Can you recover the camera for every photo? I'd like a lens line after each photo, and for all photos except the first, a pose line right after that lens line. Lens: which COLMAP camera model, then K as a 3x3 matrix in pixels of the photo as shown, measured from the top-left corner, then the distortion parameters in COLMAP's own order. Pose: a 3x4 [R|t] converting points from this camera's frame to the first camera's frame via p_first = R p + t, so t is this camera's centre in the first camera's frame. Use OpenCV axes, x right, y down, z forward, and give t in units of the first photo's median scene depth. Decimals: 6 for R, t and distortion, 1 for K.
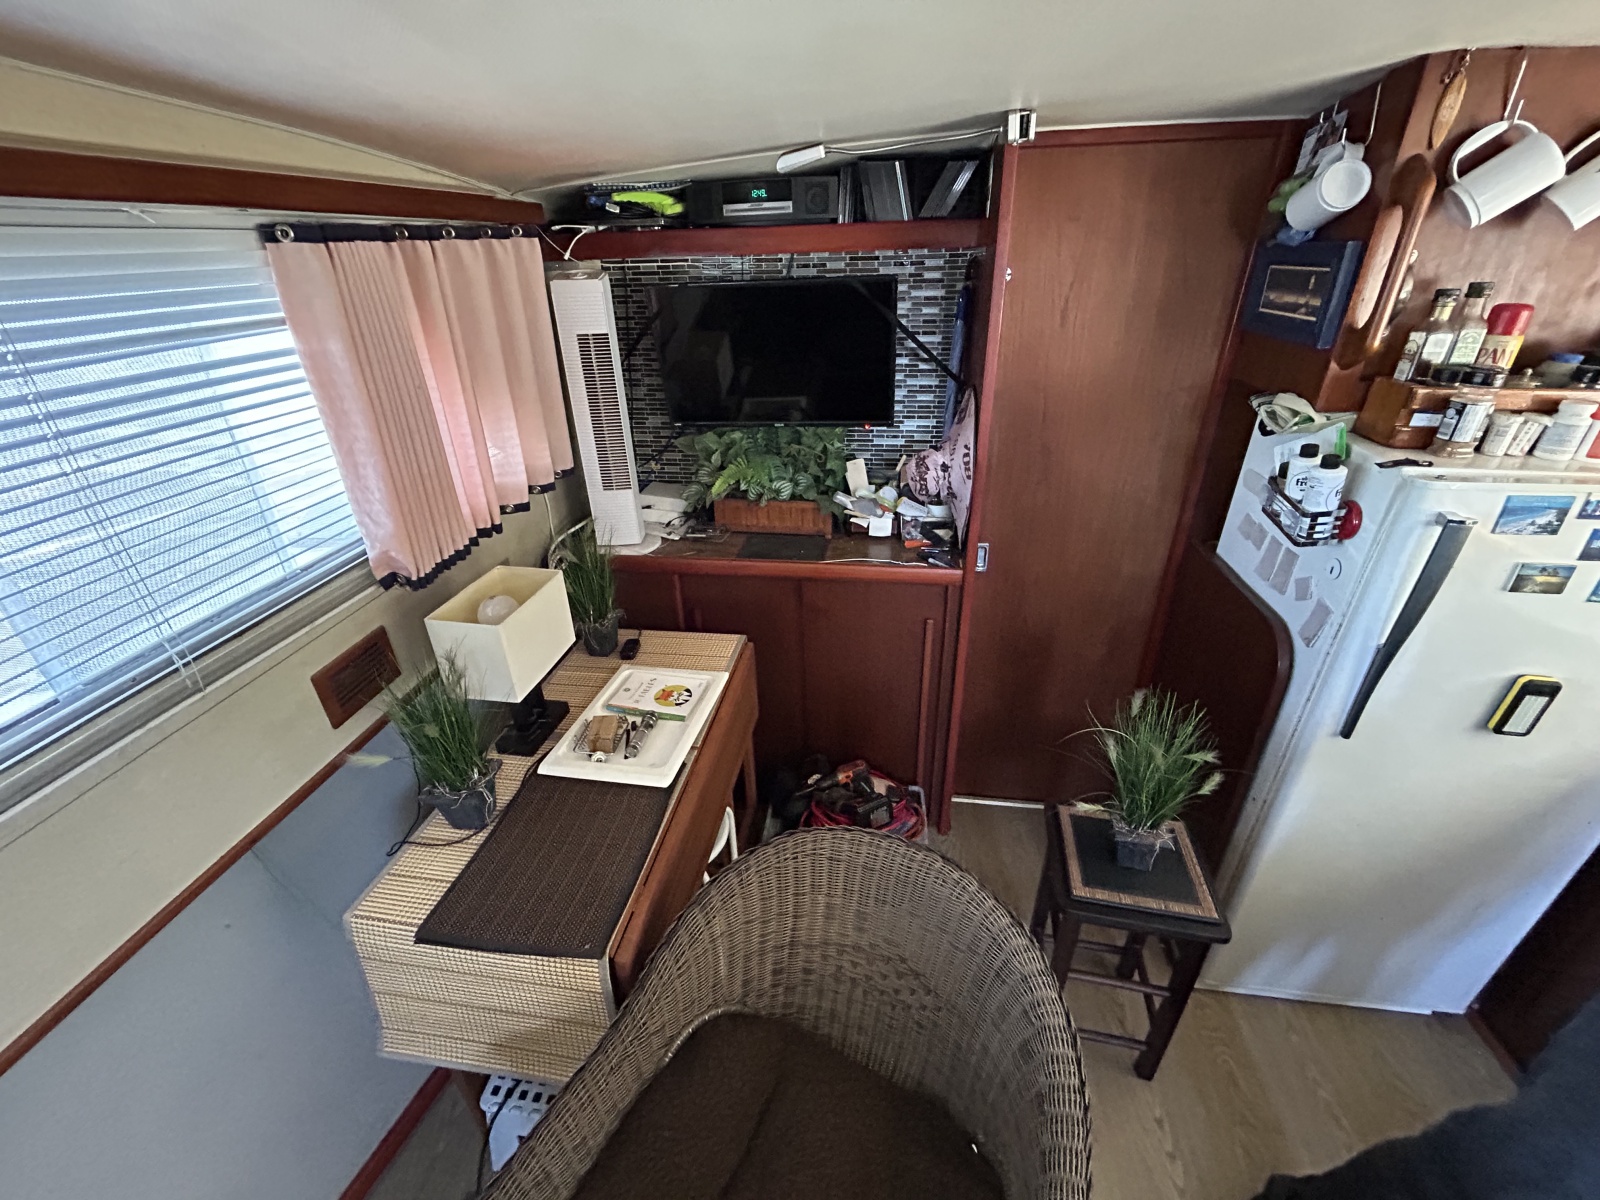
lens RADIAL K [[653.4, 0, 800.0], [0, 653.4, 600.0], [0, 0, 1]] dist [0.000913, 0.000776]
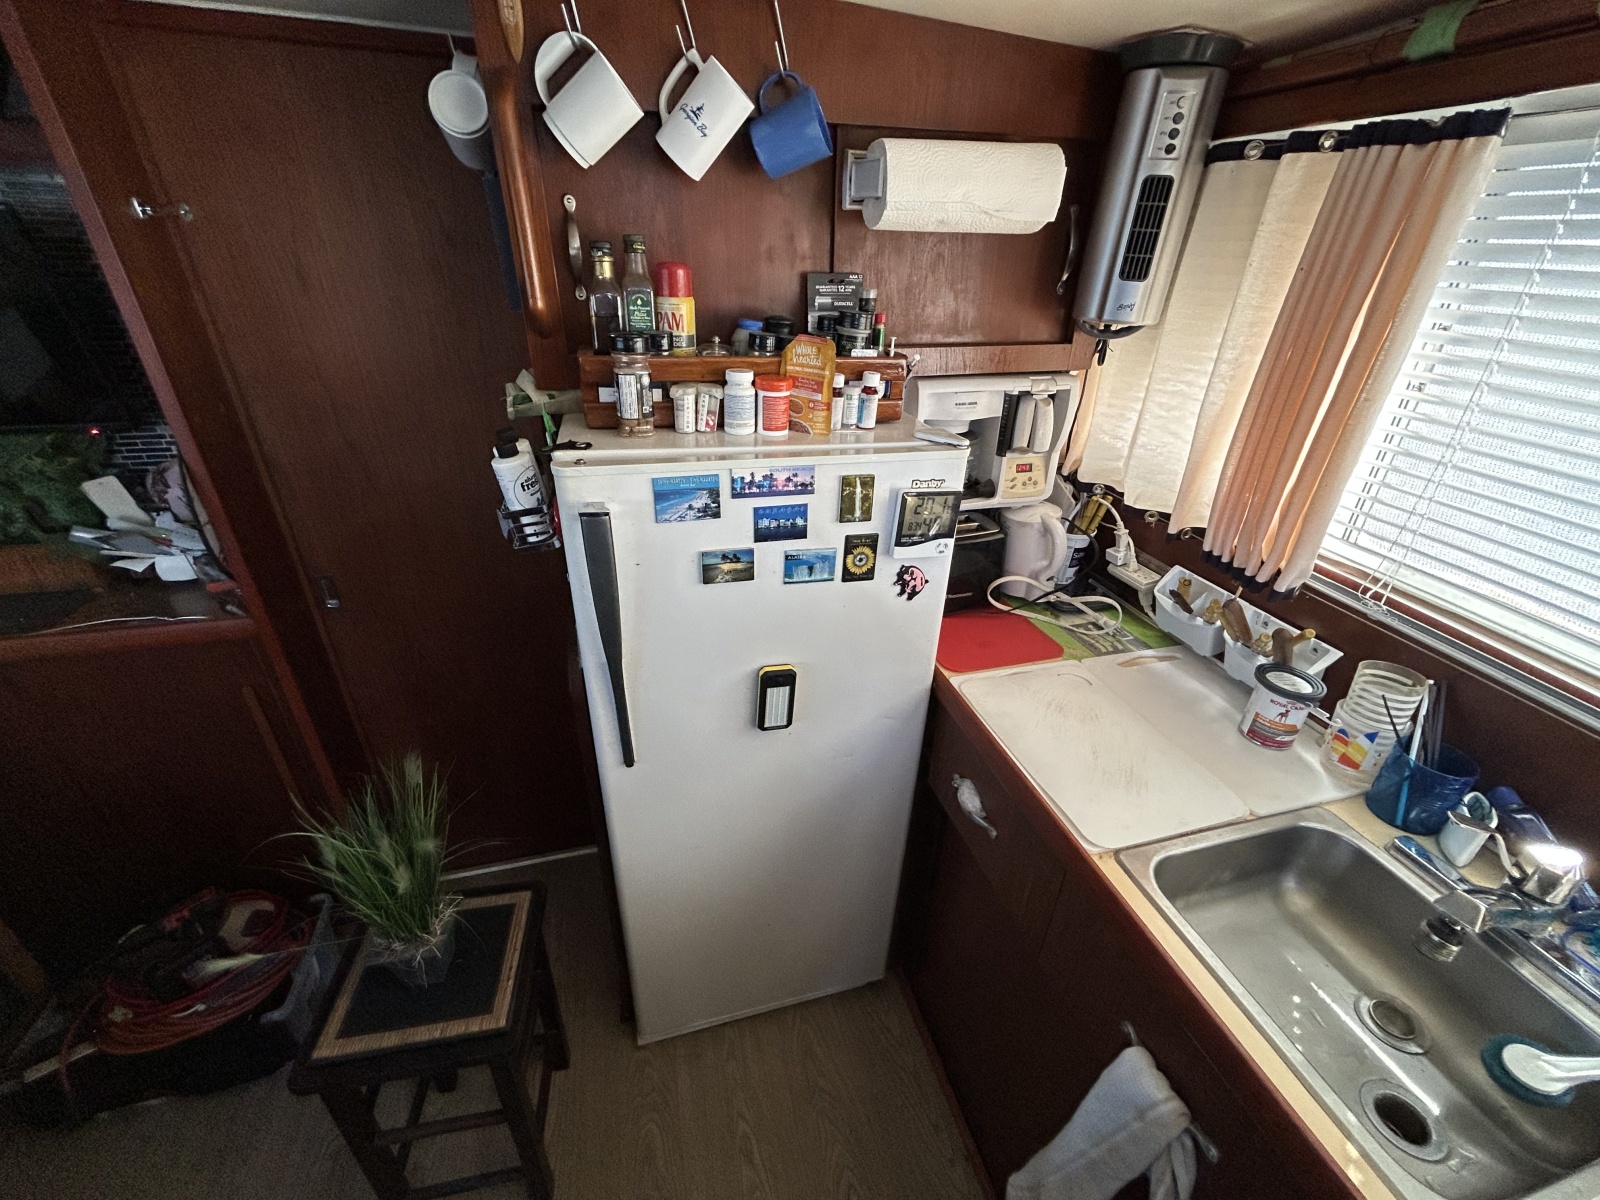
lens RADIAL K [[653.4, 0, 800.0], [0, 653.4, 600.0], [0, 0, 1]] dist [0.000913, 0.000776]
pose [[0.913284, -0.143029, 0.381386, 0.836797], [0.142973, 0.989312, 0.028647, 0.001936], [-0.381407, 0.028365, 0.923972, 0.124168]]
